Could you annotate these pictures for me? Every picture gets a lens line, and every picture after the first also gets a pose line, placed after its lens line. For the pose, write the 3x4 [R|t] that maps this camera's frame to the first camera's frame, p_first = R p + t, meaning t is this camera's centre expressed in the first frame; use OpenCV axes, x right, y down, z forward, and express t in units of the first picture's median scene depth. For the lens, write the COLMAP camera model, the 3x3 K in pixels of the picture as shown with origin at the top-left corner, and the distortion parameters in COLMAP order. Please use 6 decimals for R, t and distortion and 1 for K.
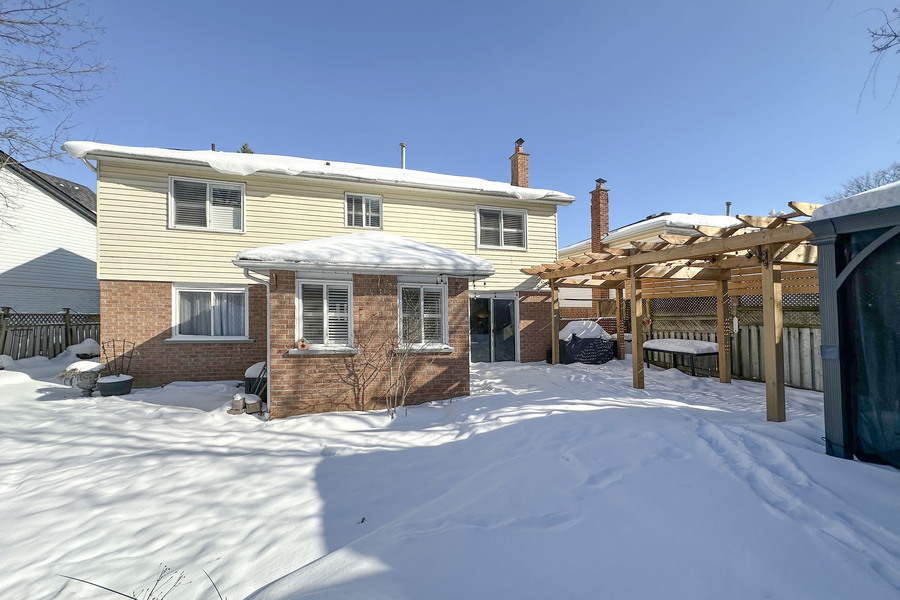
lens RADIAL K [[367.8, 0, 452.5], [0, 367.8, 309.0], [0, 0, 1]] dist [-0.000699, 0.000082]
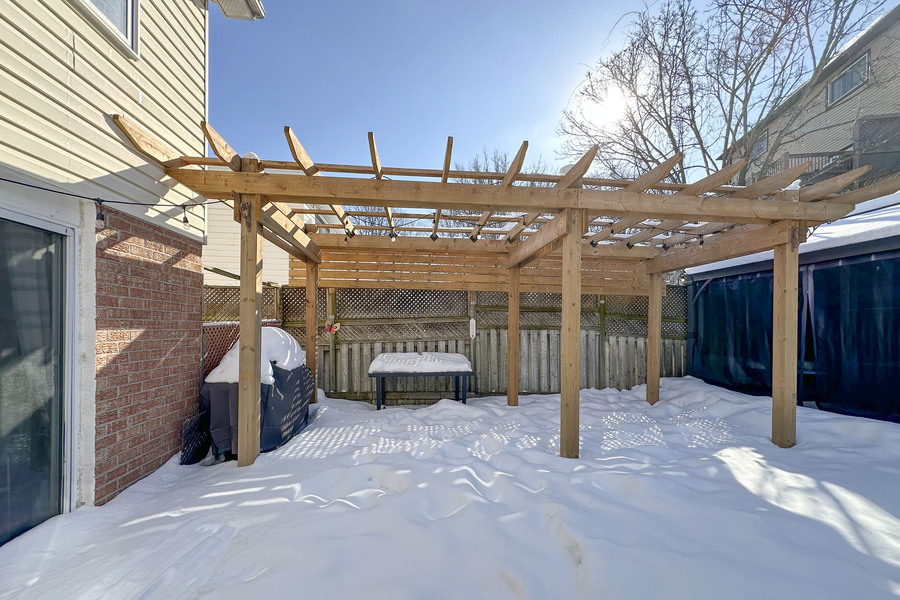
lens RADIAL K [[367.8, 0, 457.7], [0, 367.8, 325.3], [0, 0, 1]] dist [-0.000699, 0.000082]
pose [[0.146655, -0.005775, 0.989171, -0.023829], [-0.013371, 0.999880, 0.007820, 0.033115], [-0.989097, -0.014373, 0.146560, 0.996470]]
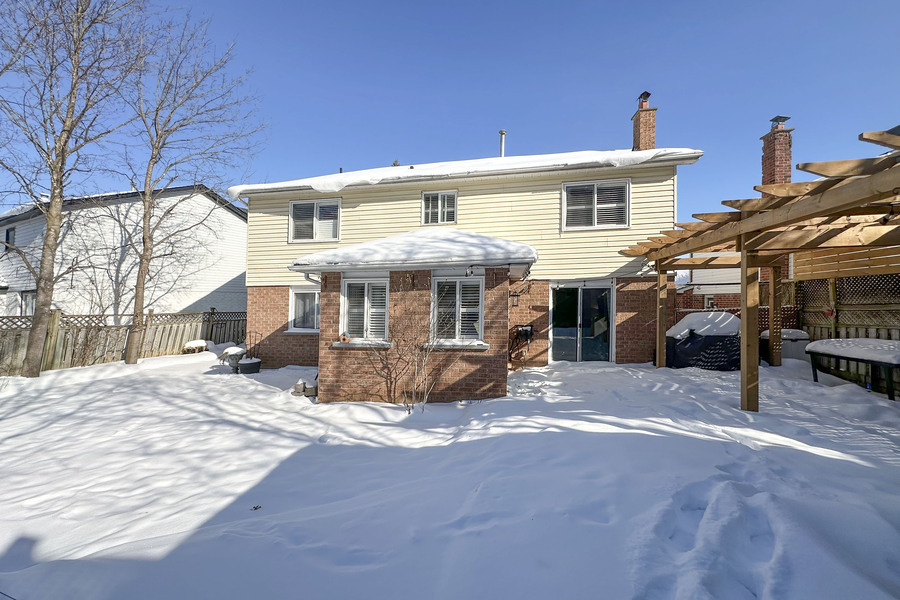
lens RADIAL K [[367.8, 0, 444.5], [0, 367.8, 301.8], [0, 0, 1]] dist [-0.000699, 0.000082]
pose [[0.896811, -0.023890, -0.441768, 0.269357], [0.025310, 0.999676, -0.002679, -0.001397], [0.441689, -0.008778, 0.897125, 0.108989]]
